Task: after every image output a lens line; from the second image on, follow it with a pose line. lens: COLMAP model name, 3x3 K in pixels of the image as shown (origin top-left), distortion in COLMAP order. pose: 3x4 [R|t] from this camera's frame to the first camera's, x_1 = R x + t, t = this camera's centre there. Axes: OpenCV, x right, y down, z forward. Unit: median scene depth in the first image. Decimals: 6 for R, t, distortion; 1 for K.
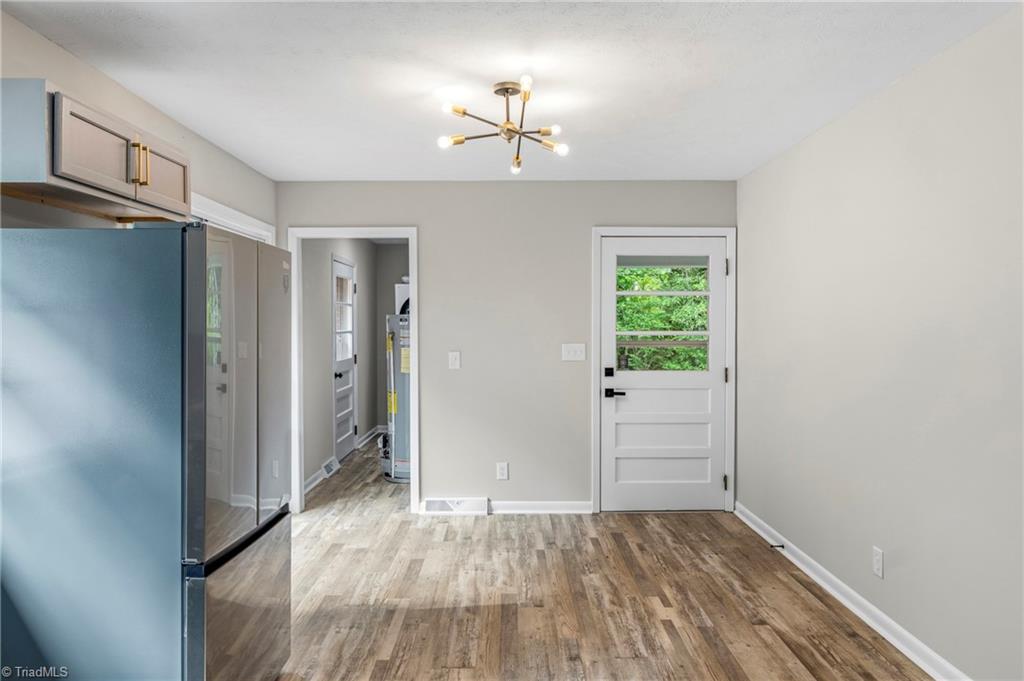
lens RADIAL K [[673.9, 0, 519.0], [0, 673.9, 342.8], [0, 0, 1]] dist [0.004877, -0.002443]
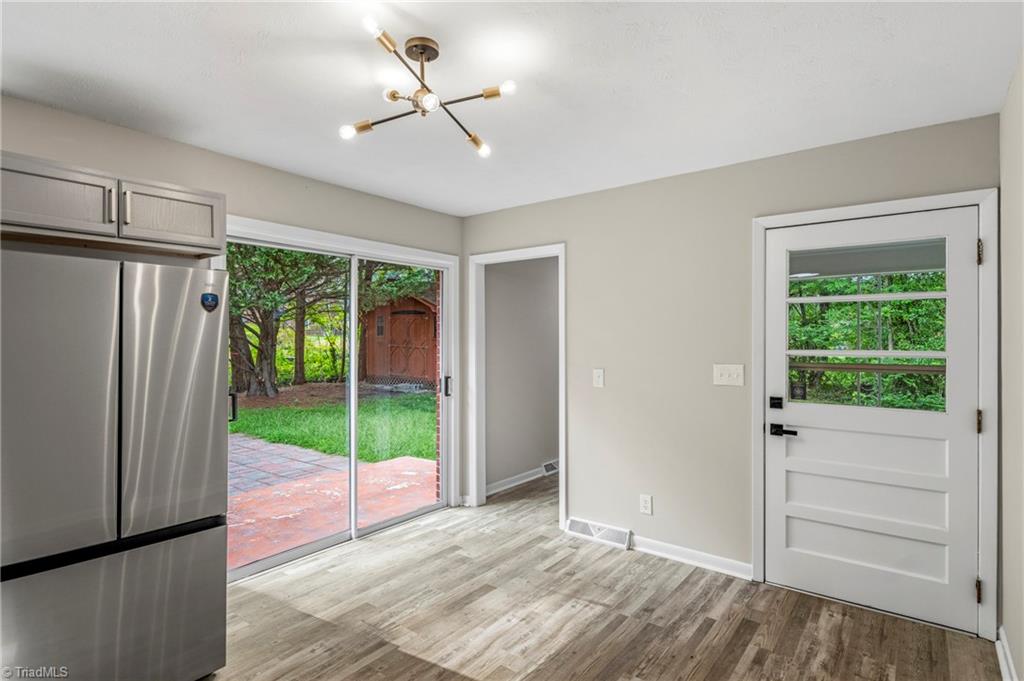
lens RADIAL K [[520.9, 0, 519.6], [0, 520.9, 341.0], [0, 0, 1]] dist [-0.000772, 0.000475]
pose [[0.789823, 0.003655, -0.613324, 0.269899], [-0.017646, 0.999704, -0.016766, -0.012176], [0.613081, 0.024064, 0.789654, 0.349333]]
